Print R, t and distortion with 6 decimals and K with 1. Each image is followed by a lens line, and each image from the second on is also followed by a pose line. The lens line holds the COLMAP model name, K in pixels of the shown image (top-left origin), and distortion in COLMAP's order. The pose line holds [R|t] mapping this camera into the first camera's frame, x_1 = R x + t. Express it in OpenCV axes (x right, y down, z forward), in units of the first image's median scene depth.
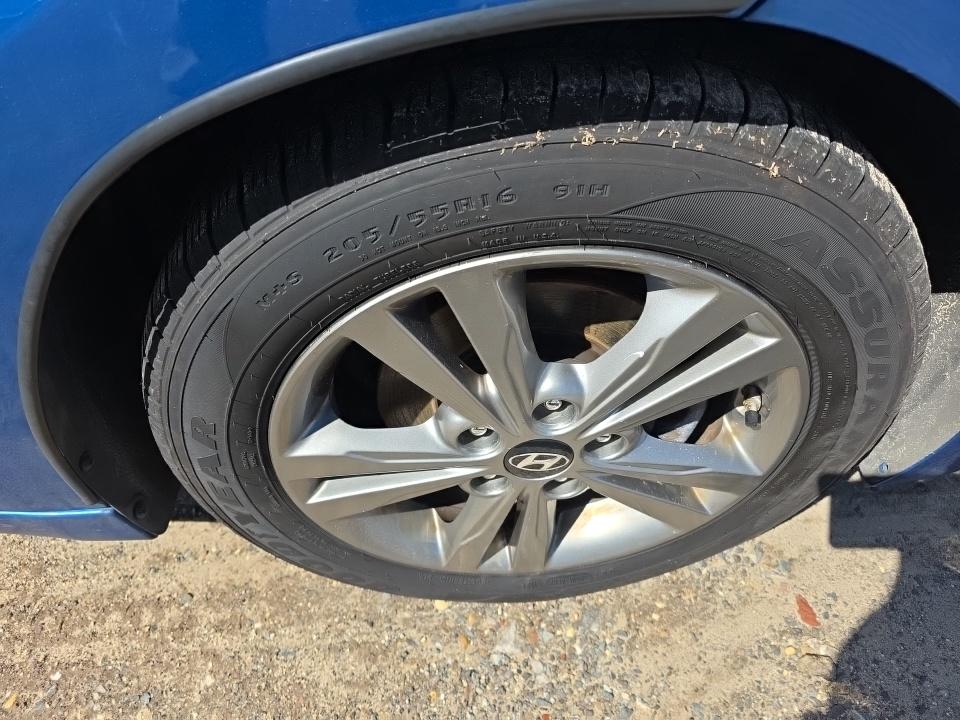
lens RADIAL K [[661.6, 0, 480.1], [0, 661.6, 359.8], [0, 0, 1]] dist [0.028857, -0.028381]
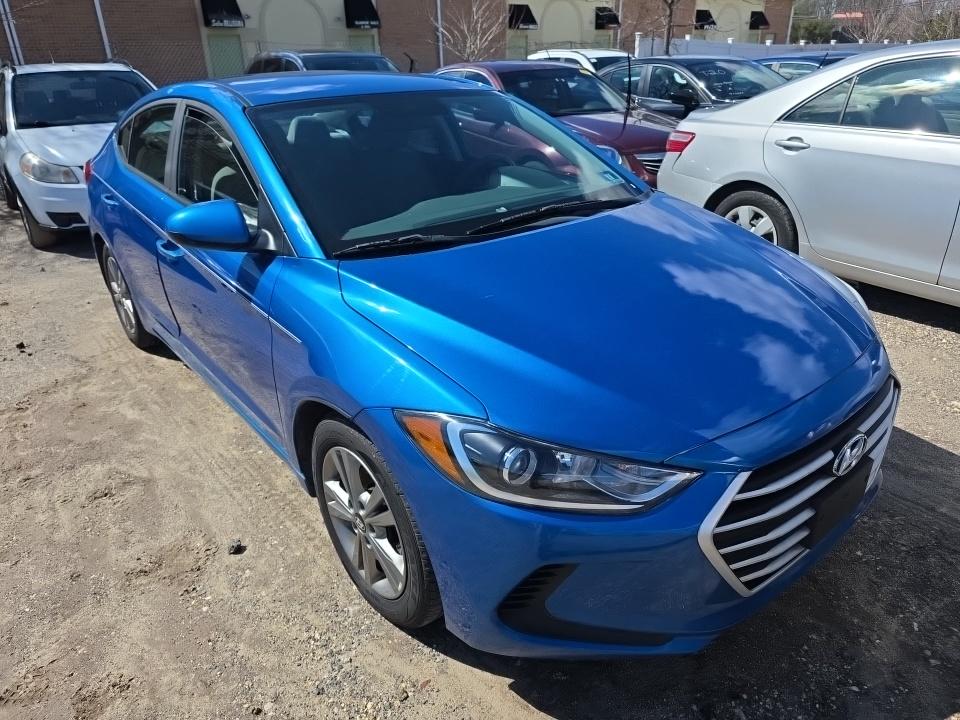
lens RADIAL K [[661.6, 0, 483.2], [0, 661.6, 357.5], [0, 0, 1]] dist [0.028857, -0.028381]
pose [[0.584204, 0.326964, -0.742833, 1.913573], [-0.583092, 0.805732, -0.103926, -0.380205], [0.564544, 0.493854, 0.661361, -0.887095]]
